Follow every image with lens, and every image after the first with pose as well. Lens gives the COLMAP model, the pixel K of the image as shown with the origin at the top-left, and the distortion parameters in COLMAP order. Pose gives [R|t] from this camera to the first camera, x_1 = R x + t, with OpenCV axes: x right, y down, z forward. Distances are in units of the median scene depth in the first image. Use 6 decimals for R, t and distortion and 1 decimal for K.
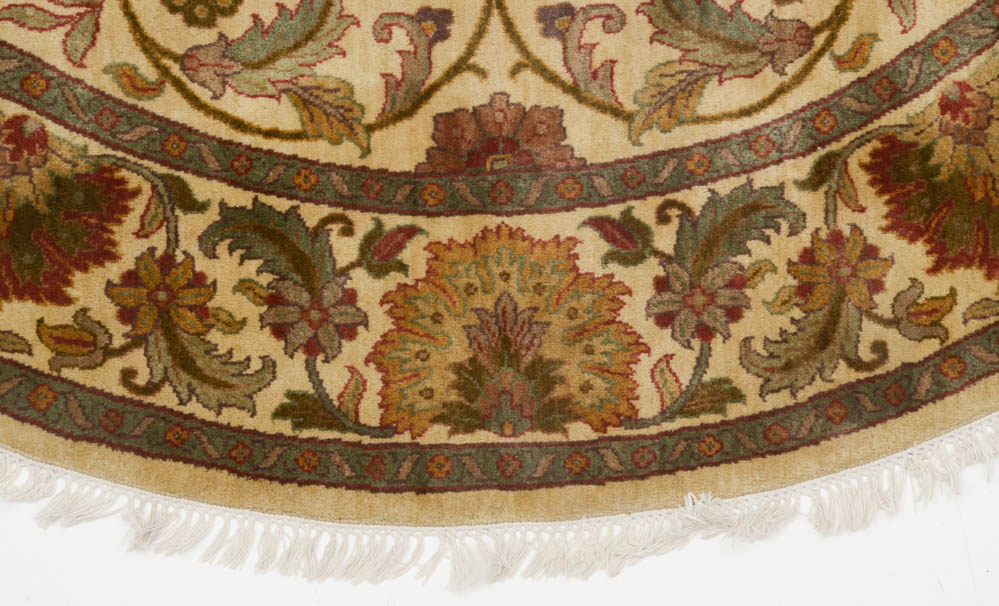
lens RADIAL K [[4305.8, 0, 499.5], [0, 4305.8, 303.0], [0, 0, 1]] dist [1.510398, 5.499050]
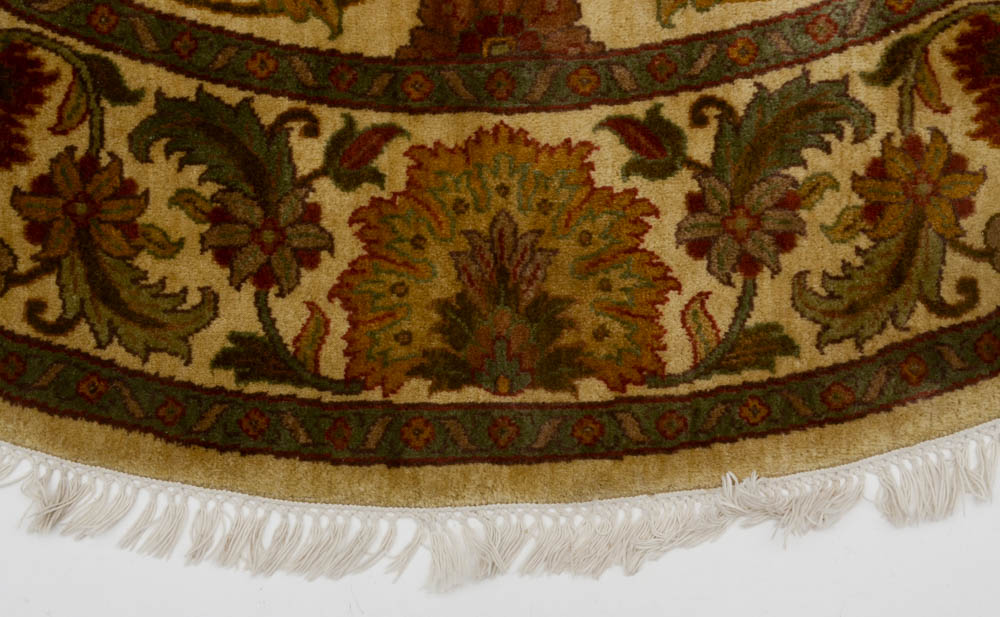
lens RADIAL K [[1680.4, 0, 500.3], [0, 1680.4, 320.1], [0, 0, 1]] dist [0.136910, 0.829024]
pose [[0.999756, 0.014317, -0.016824, 0.006479], [-0.011704, 0.989172, 0.146293, -0.028551], [0.018736, -0.146061, 0.989098, 0.684917]]
